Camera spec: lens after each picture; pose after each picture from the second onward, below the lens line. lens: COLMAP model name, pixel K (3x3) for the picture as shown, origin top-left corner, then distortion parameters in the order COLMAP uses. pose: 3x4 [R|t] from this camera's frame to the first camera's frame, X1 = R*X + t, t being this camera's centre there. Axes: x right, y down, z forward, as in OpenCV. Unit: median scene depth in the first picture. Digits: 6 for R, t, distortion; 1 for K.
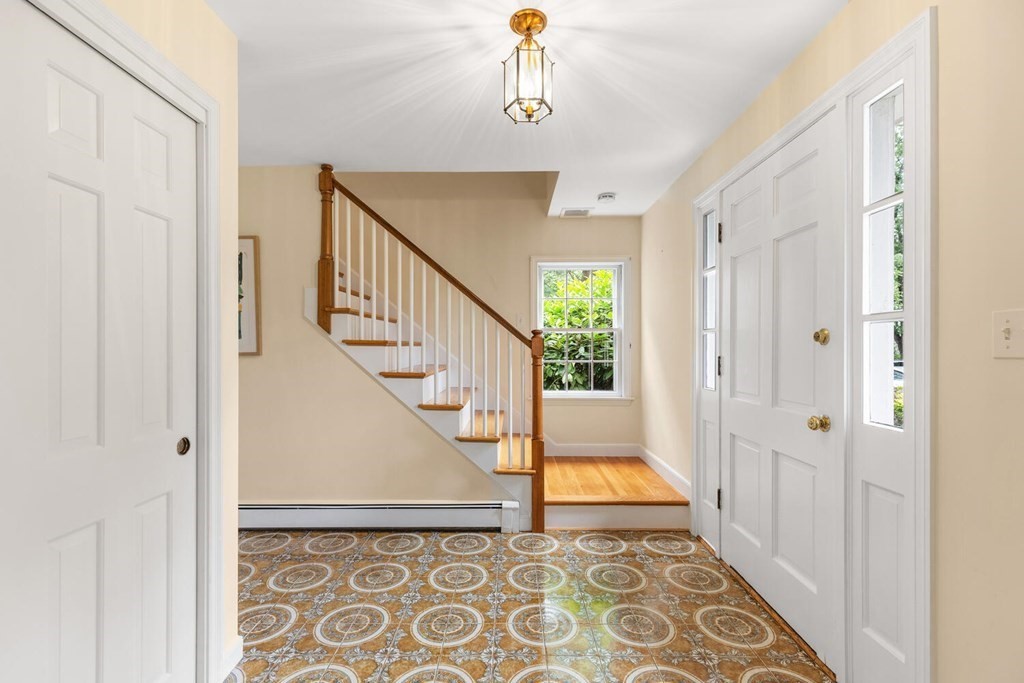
lens RADIAL K [[483.1, 0, 513.4], [0, 483.1, 343.8], [0, 0, 1]] dist [-0.001188, -0.000162]
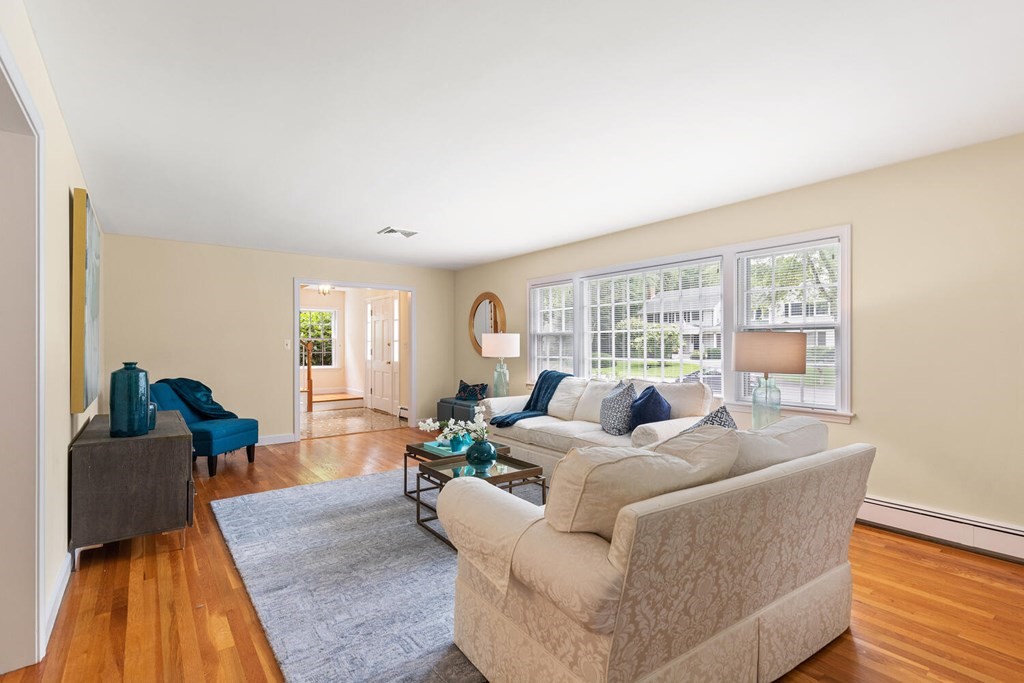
lens RADIAL K [[521.6, 0, 514.8], [0, 521.6, 342.2], [0, 0, 1]] dist [0.001070, 0.000027]
pose [[0.820916, 0.007244, 0.571003, -0.499771], [-0.006974, 0.999972, -0.002661, -0.011880], [-0.571007, -0.001798, 0.820943, -1.536454]]
